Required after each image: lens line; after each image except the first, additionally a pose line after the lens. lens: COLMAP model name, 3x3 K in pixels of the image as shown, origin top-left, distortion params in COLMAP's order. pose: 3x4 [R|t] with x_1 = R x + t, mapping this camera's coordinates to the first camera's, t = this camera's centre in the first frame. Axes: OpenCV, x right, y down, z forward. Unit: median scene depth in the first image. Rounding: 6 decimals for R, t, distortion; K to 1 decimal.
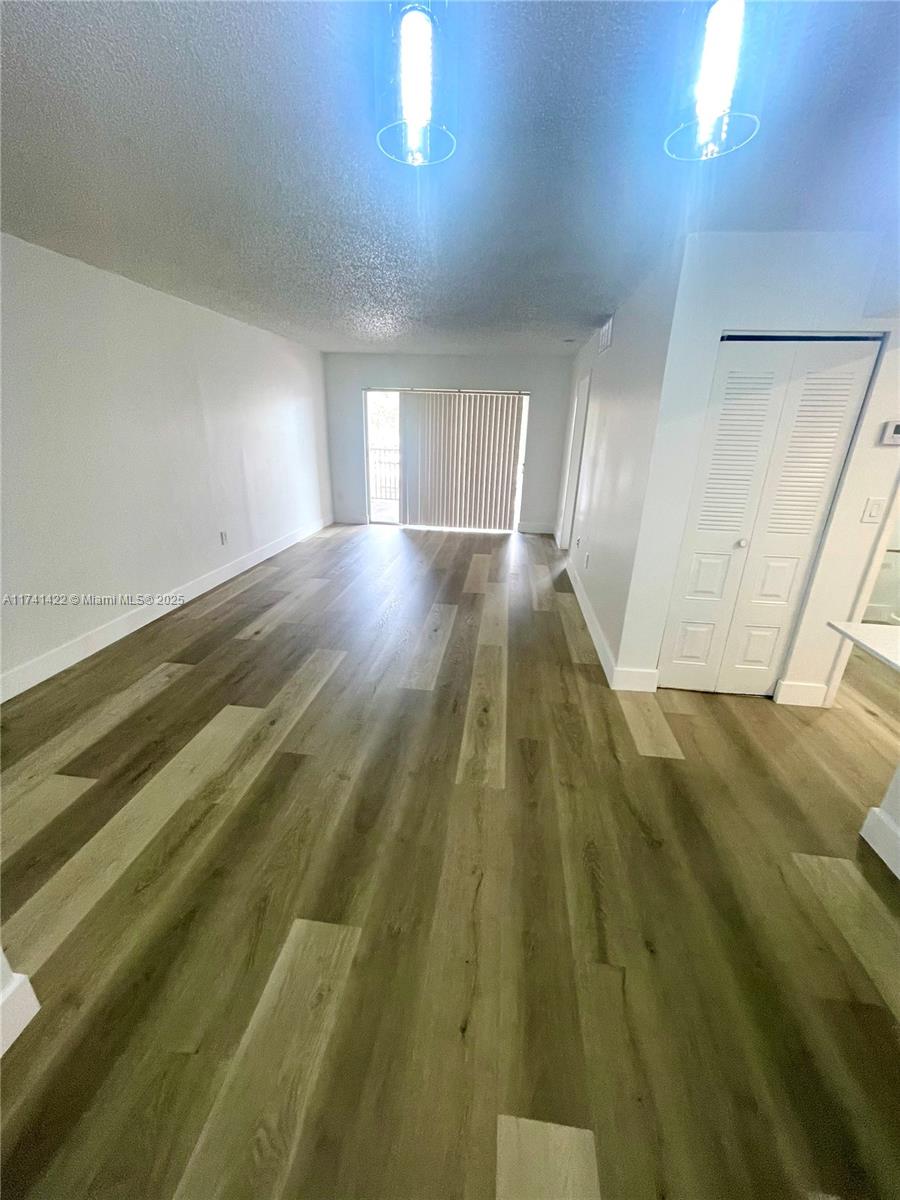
lens RADIAL K [[484.5, 0, 451.6], [0, 484.5, 605.0], [0, 0, 1]] dist [-0.003111, 0.000946]
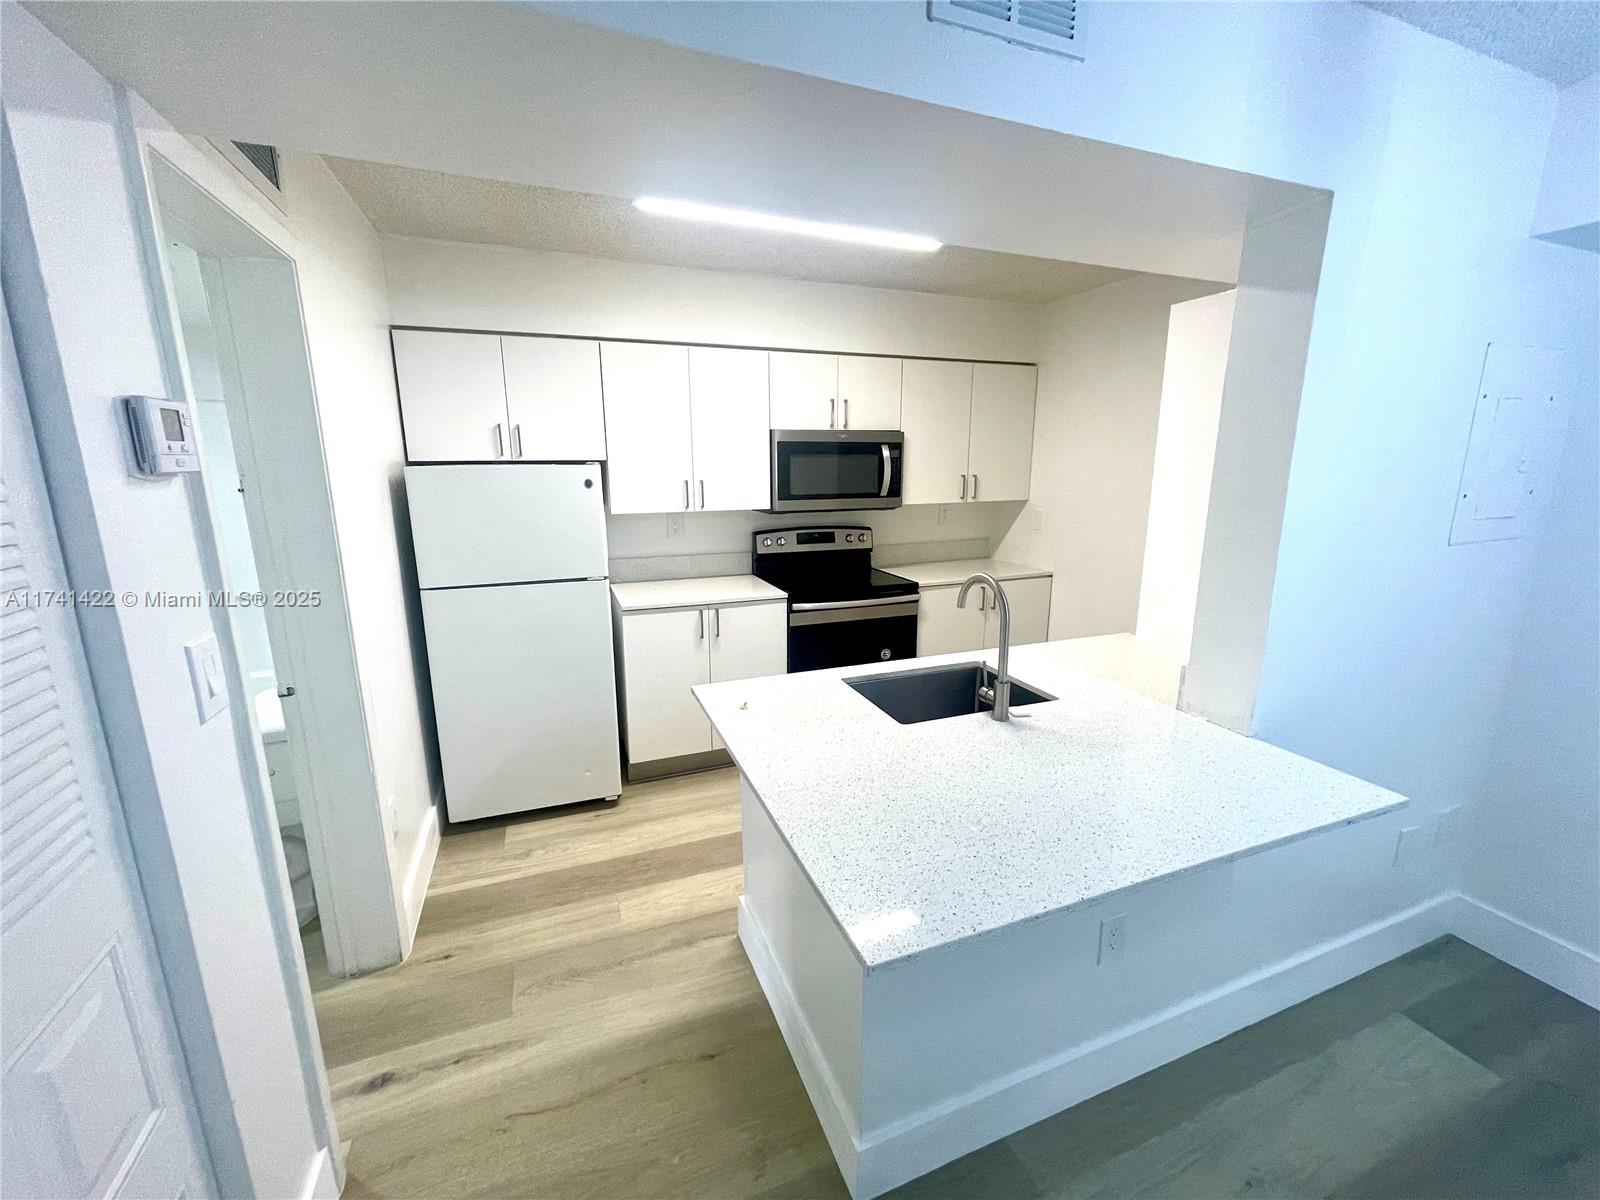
lens RADIAL K [[646.0, 0, 797.4], [0, 646.0, 601.2], [0, 0, 1]] dist [-0.003111, 0.000946]
pose [[-0.478520, -0.214901, 0.851373, 0.336876], [0.299685, 0.871400, 0.388396, -0.275062], [-0.825353, 0.440999, -0.352580, 0.782065]]
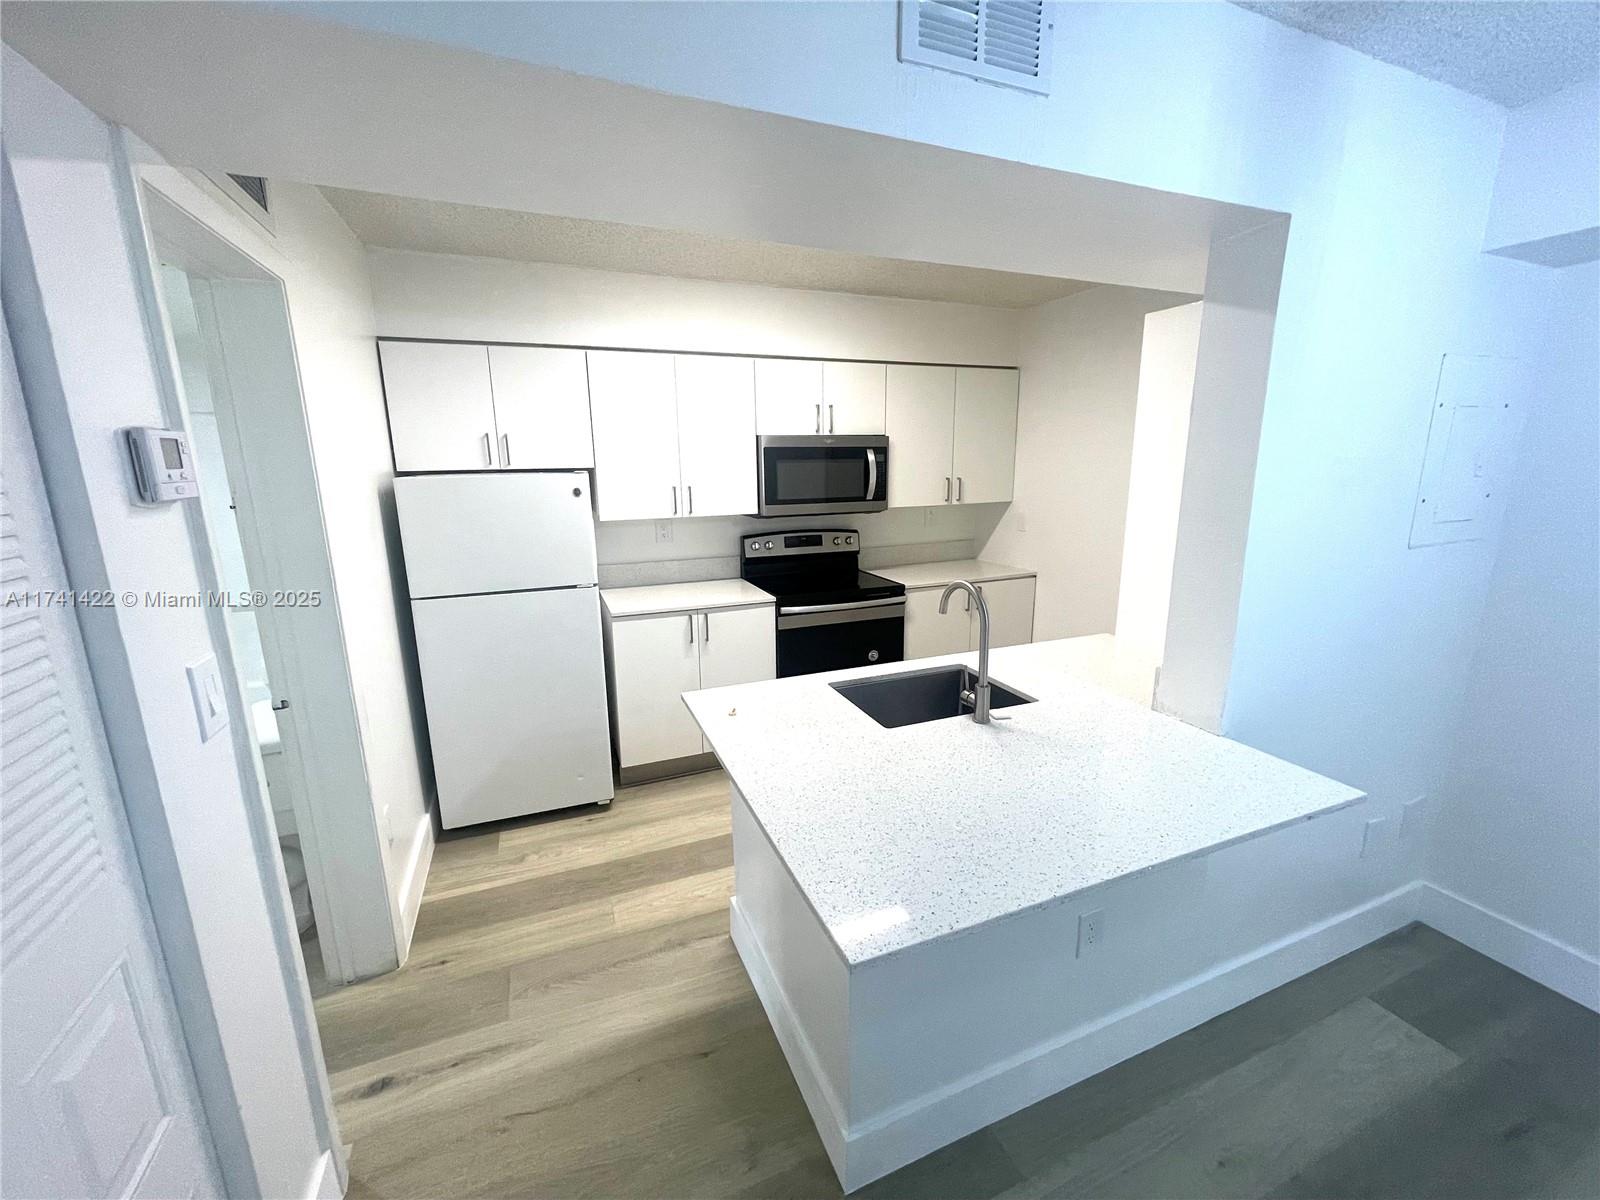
lens RADIAL K [[646.0, 0, 796.6], [0, 646.0, 601.9], [0, 0, 1]] dist [-0.003111, 0.000946]
pose [[-0.492791, -0.212250, 0.843864, 0.322958], [0.304910, 0.866184, 0.395922, -0.289027], [-0.814977, 0.452410, -0.362130, 0.779561]]
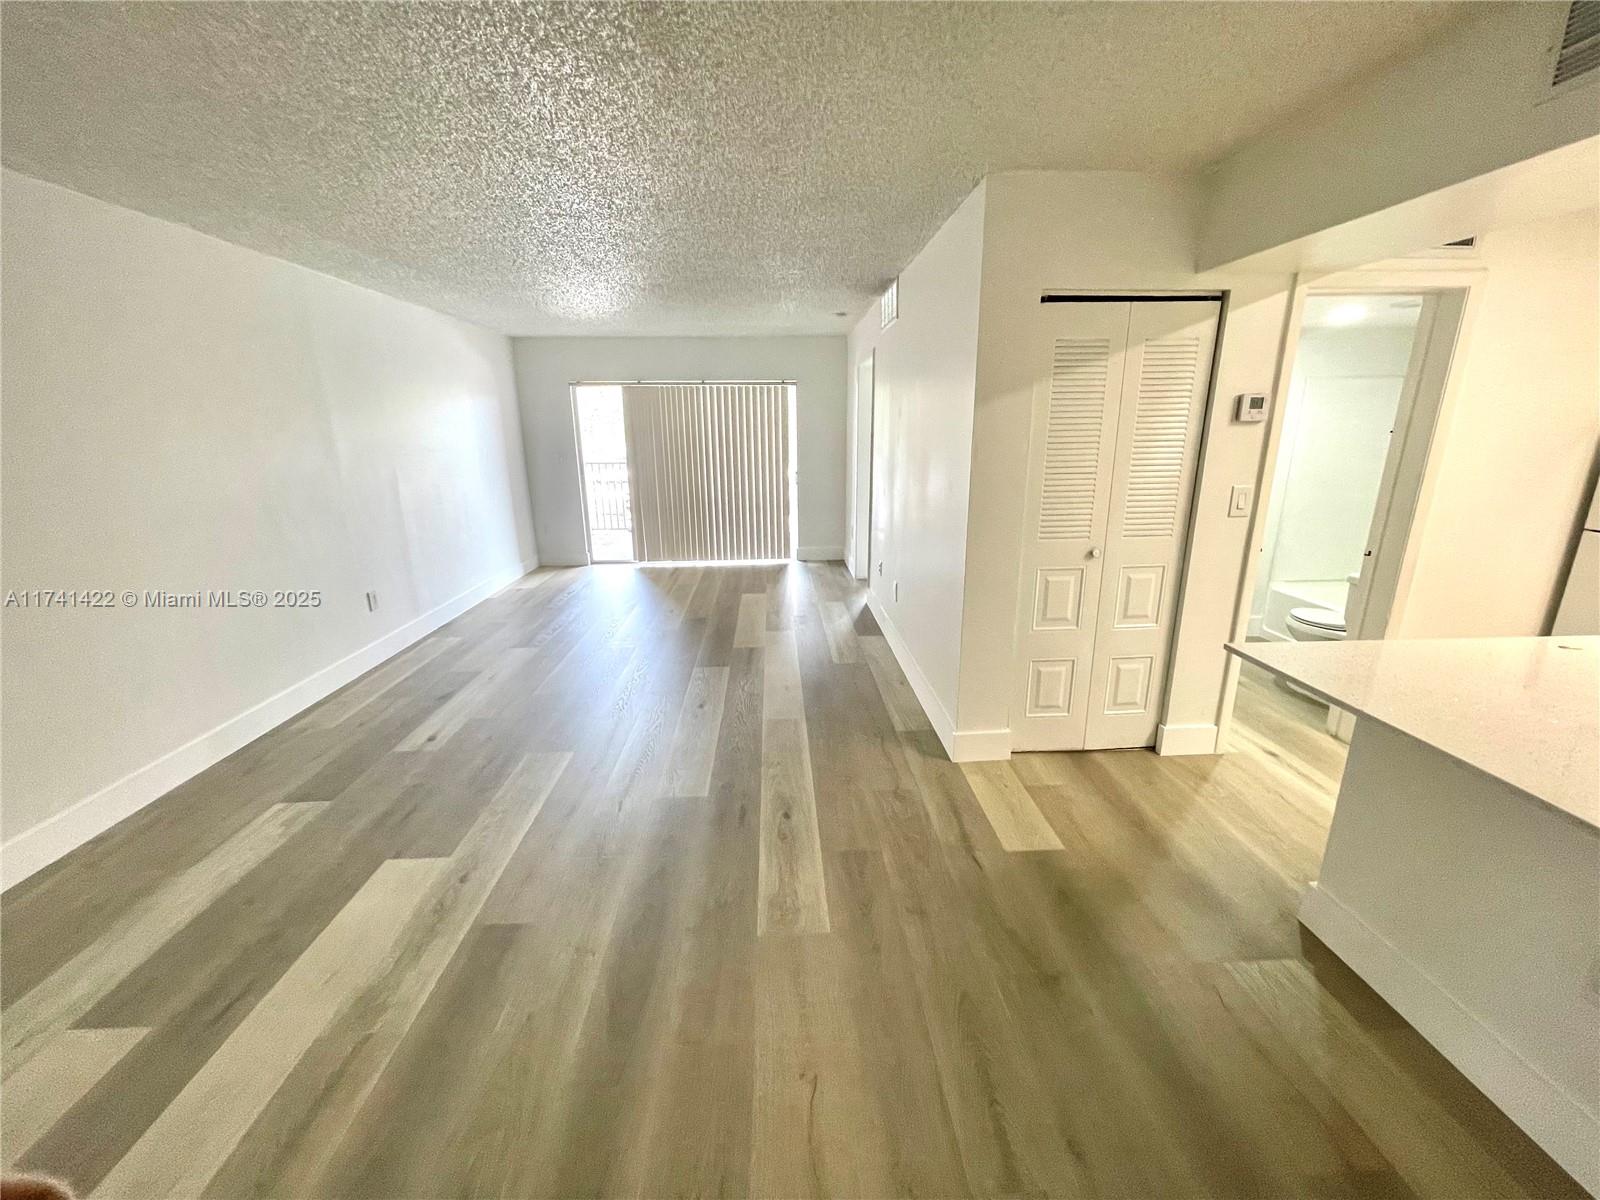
lens RADIAL K [[646.0, 0, 806.5], [0, 646.0, 603.2], [0, 0, 1]] dist [-0.003111, 0.000946]
pose [[0.985072, -0.082439, 0.151117, -0.019371], [0.095531, 0.992083, -0.081516, -0.007594], [-0.143201, 0.094736, 0.985149, 0.053491]]
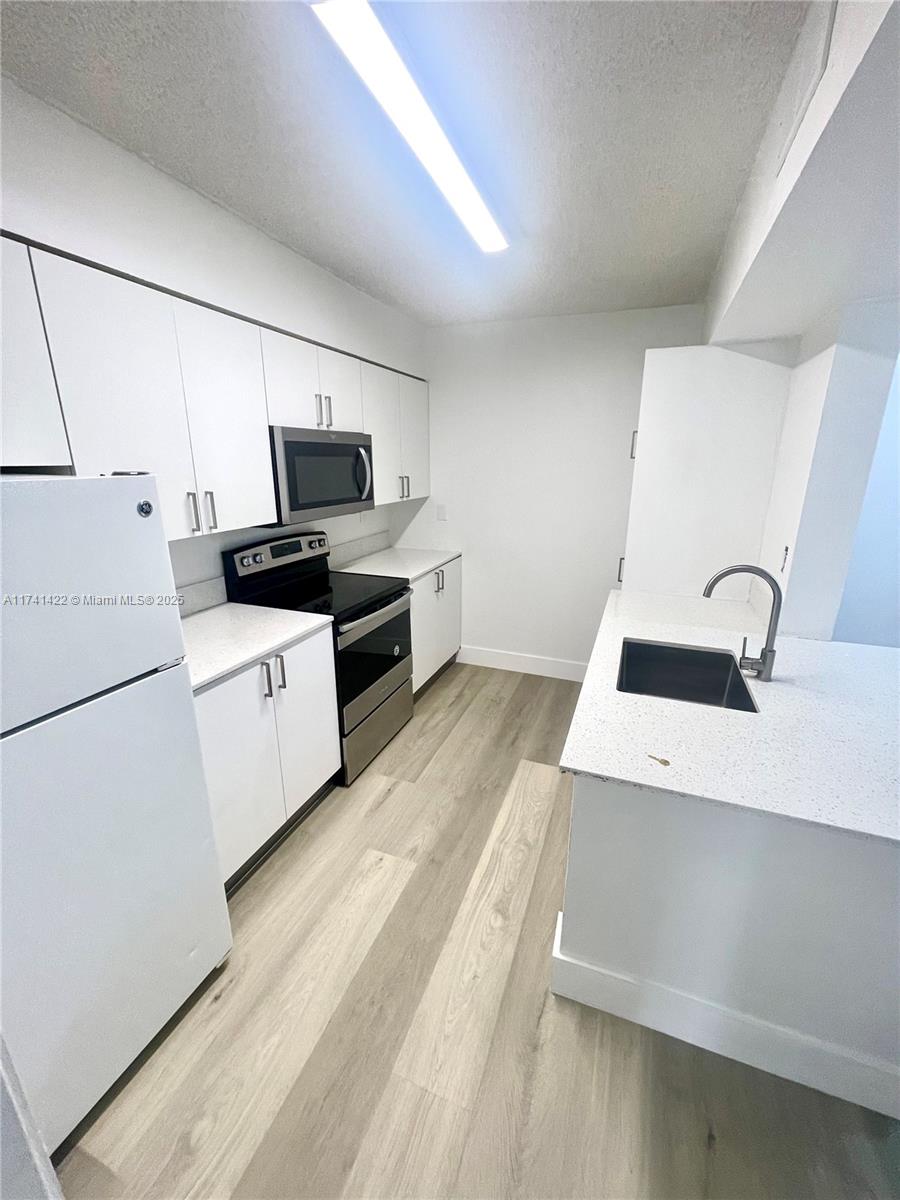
lens RADIAL K [[484.5, 0, 450.1], [0, 484.5, 603.4], [0, 0, 1]] dist [-0.003111, 0.000946]
pose [[-0.970455, -0.096088, 0.221323, 1.011422], [0.058265, 0.796807, 0.601418, -0.316819], [-0.234141, 0.596545, -0.767667, 0.930244]]
